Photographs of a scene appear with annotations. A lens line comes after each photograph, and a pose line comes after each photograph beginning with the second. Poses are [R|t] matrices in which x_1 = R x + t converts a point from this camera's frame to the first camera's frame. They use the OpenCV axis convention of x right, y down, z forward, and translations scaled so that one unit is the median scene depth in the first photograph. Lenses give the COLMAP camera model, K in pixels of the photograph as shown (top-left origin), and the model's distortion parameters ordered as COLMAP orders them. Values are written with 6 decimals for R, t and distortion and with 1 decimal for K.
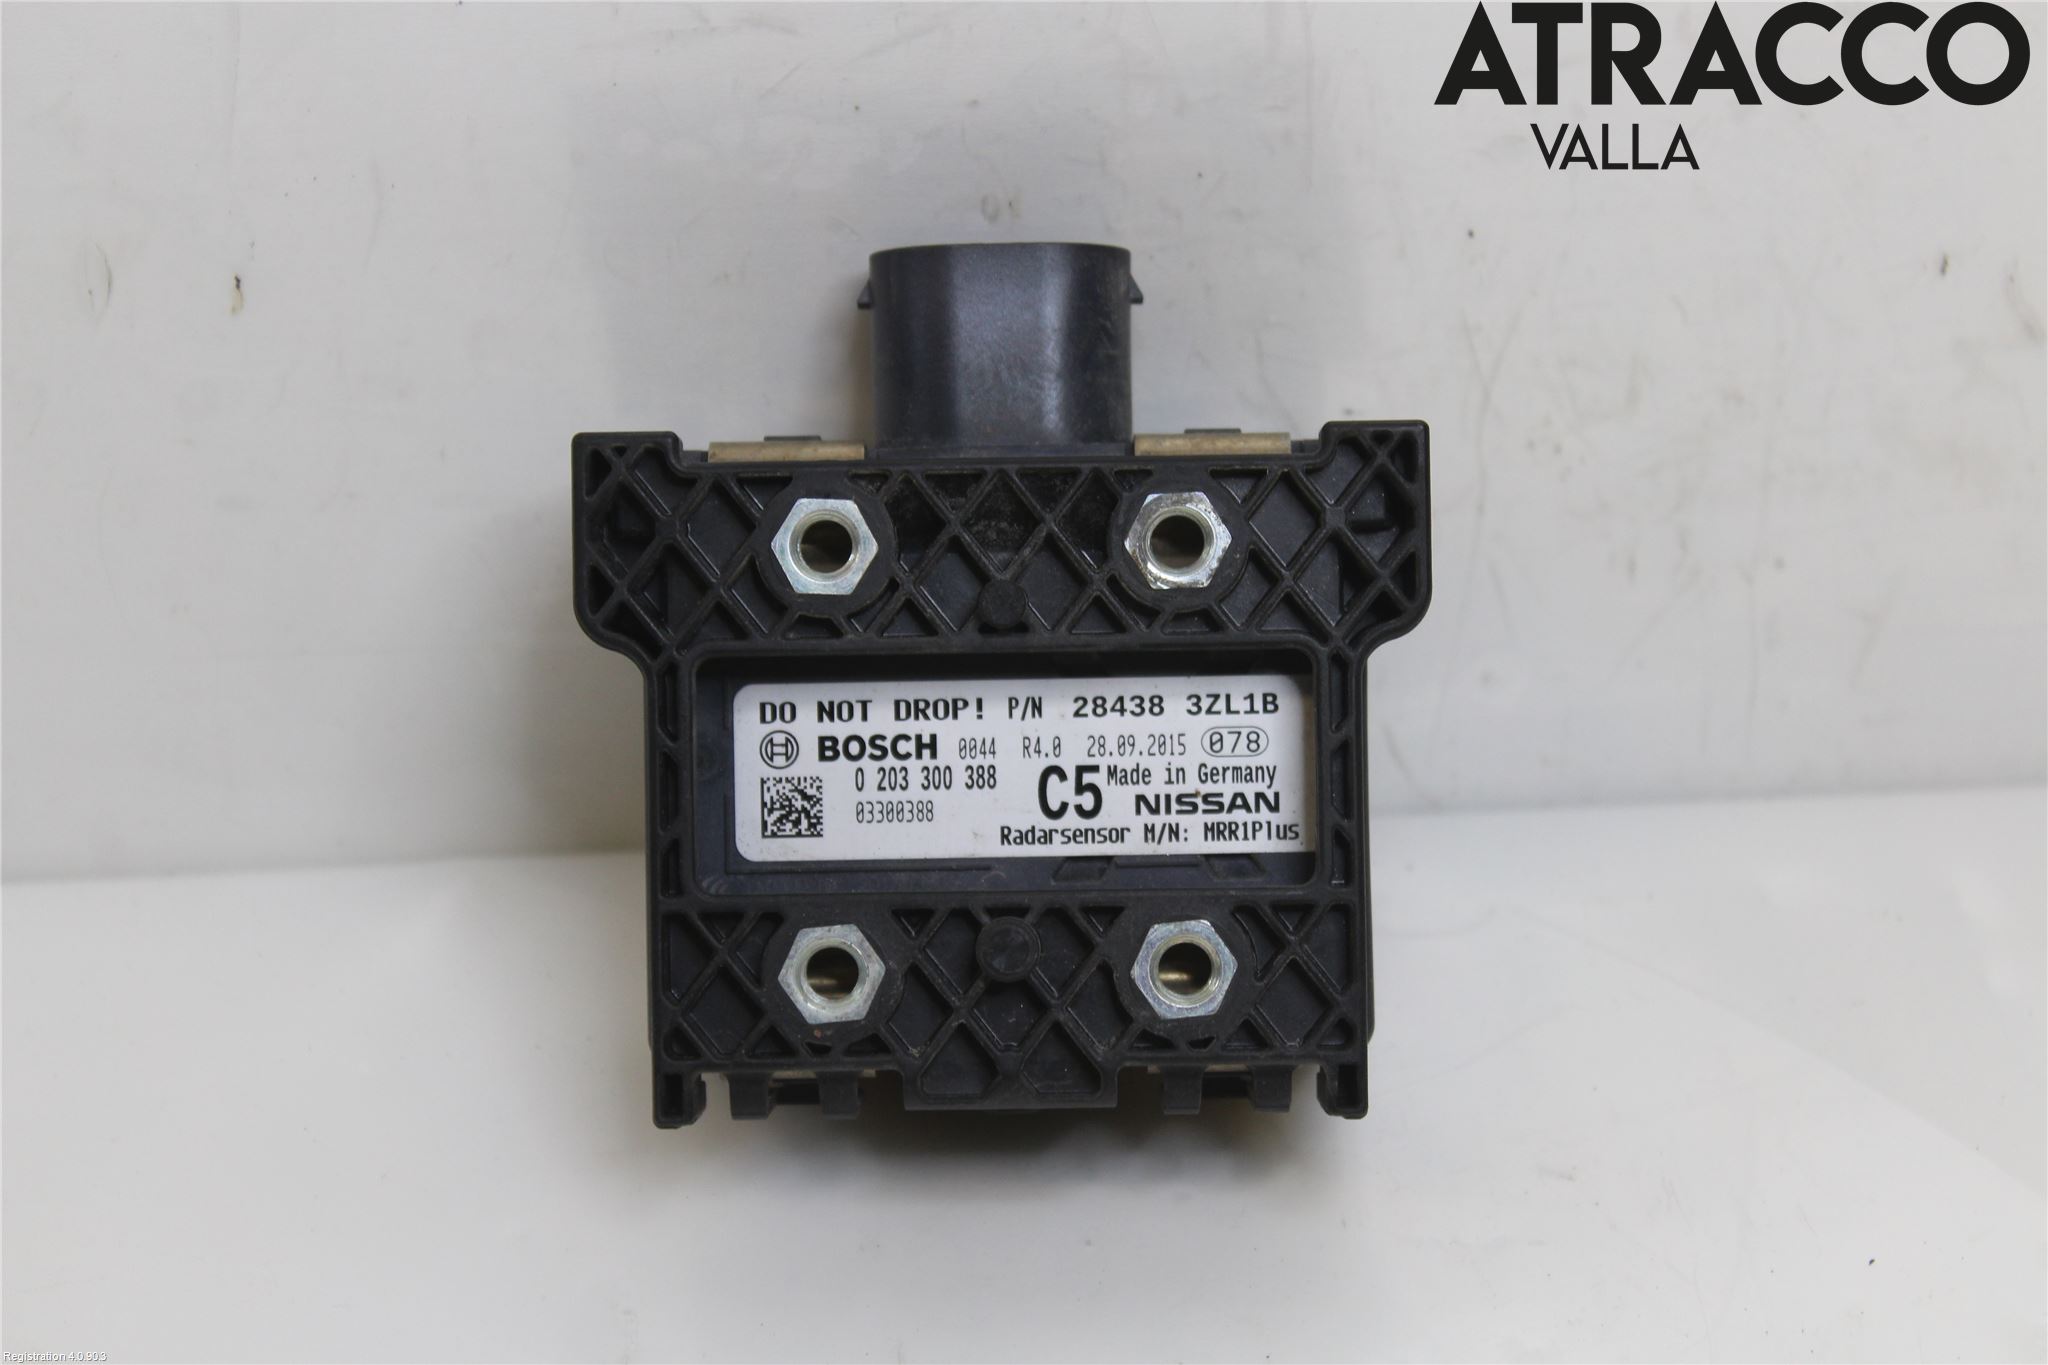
lens RADIAL K [[4606.4, 0, 1024.0], [0, 4606.4, 682.5], [0, 0, 1]] dist [0.053809, 0.169309]
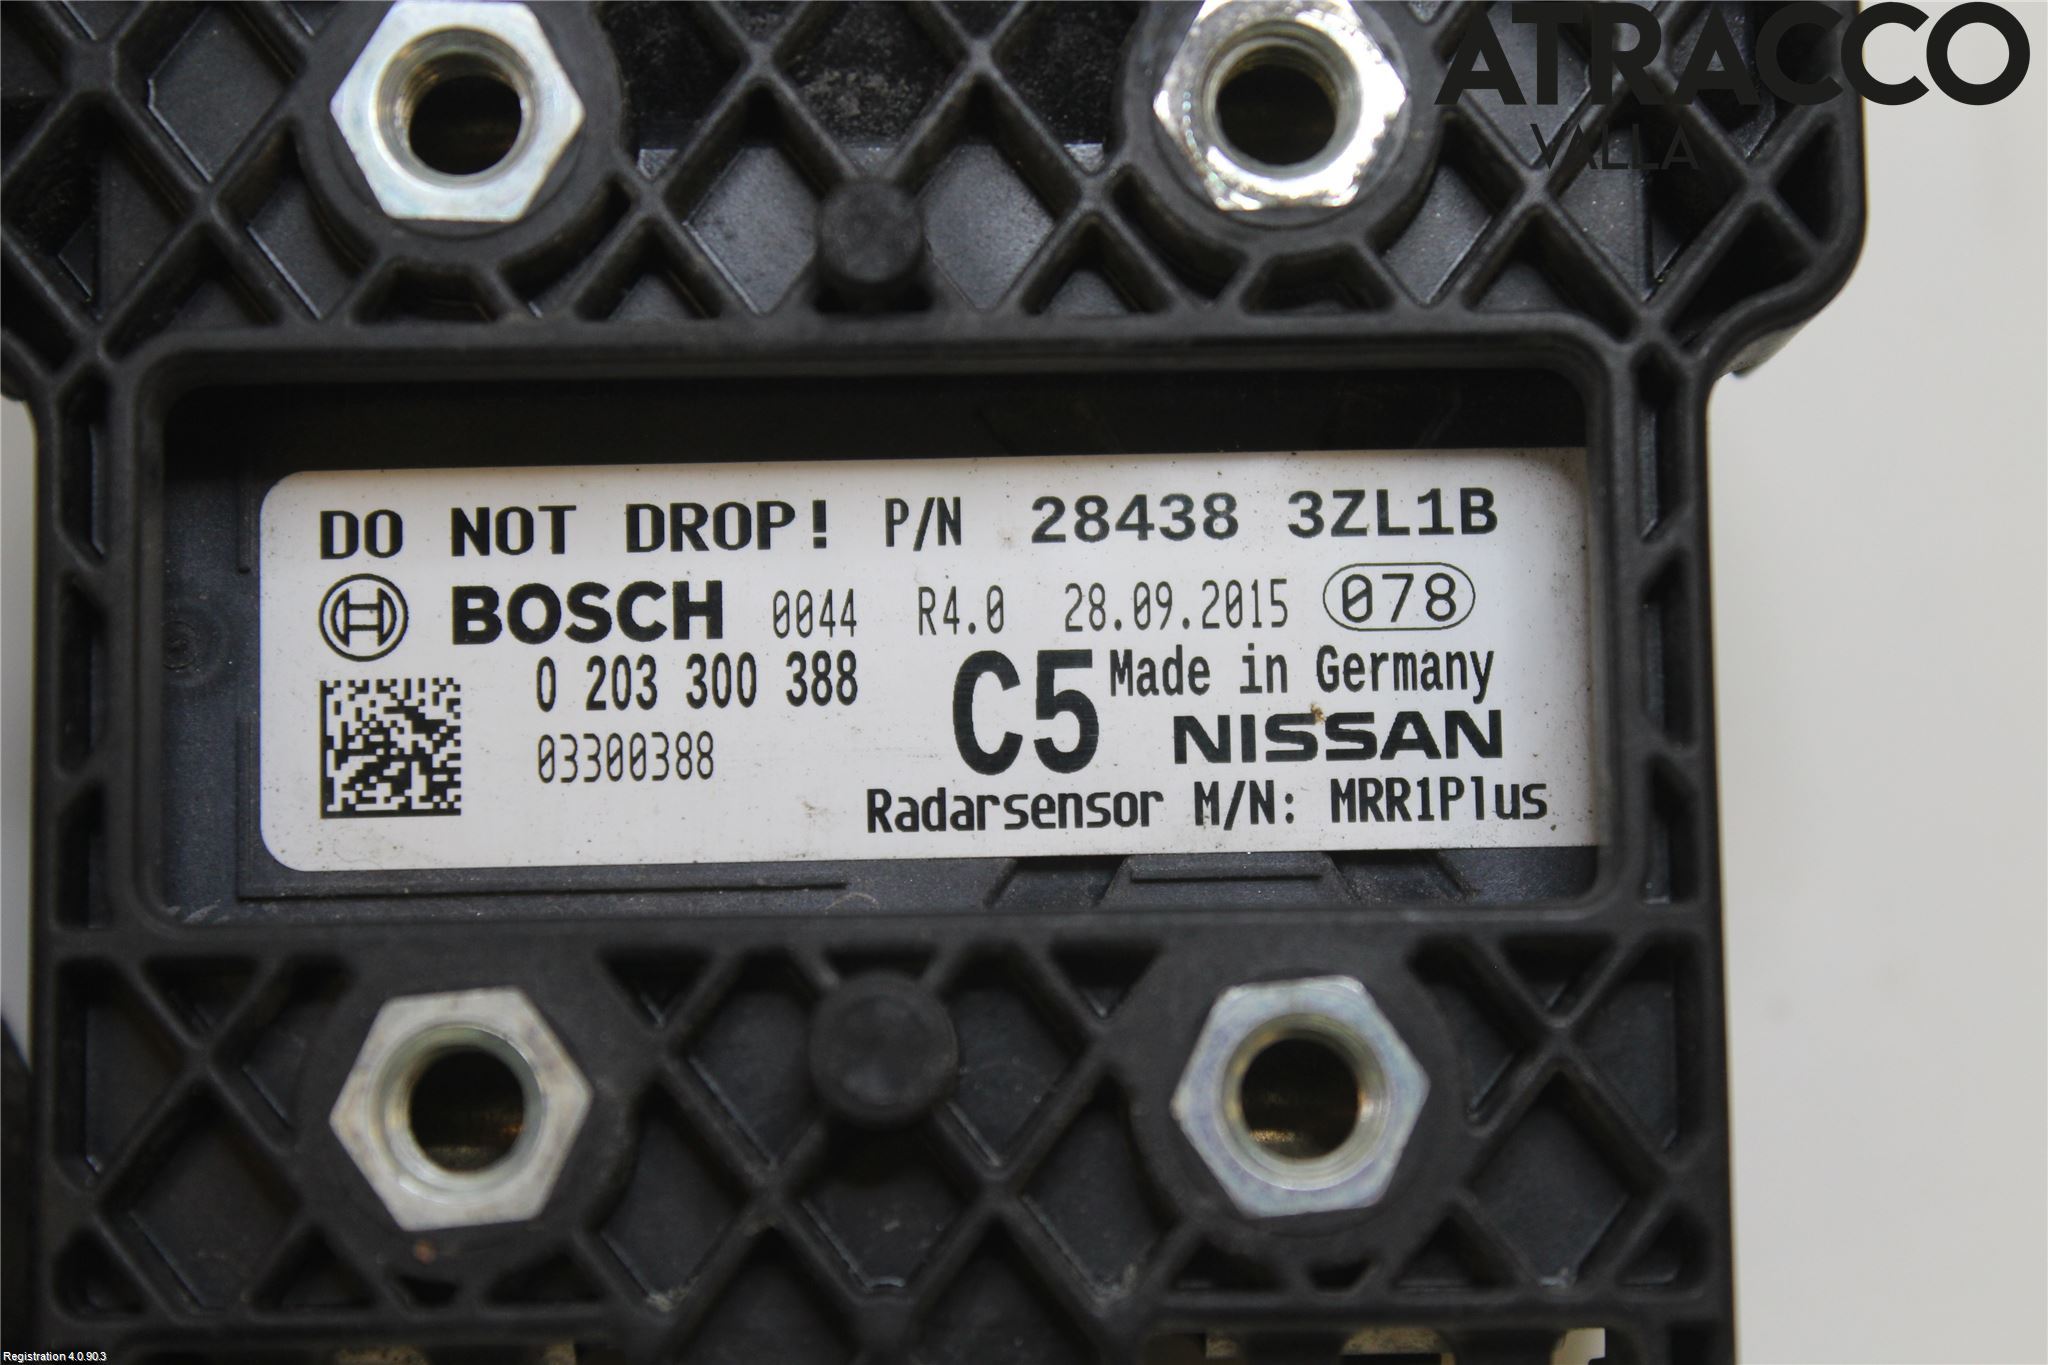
lens RADIAL K [[4606.4, 0, 1024.0], [0, 4606.4, 682.5], [0, 0, 1]] dist [0.053809, 0.169309]
pose [[0.999690, 0.001173, 0.024862, -0.001046], [0.001299, 0.995068, -0.099188, 0.064640], [-0.024855, 0.099189, 0.994758, 0.562960]]
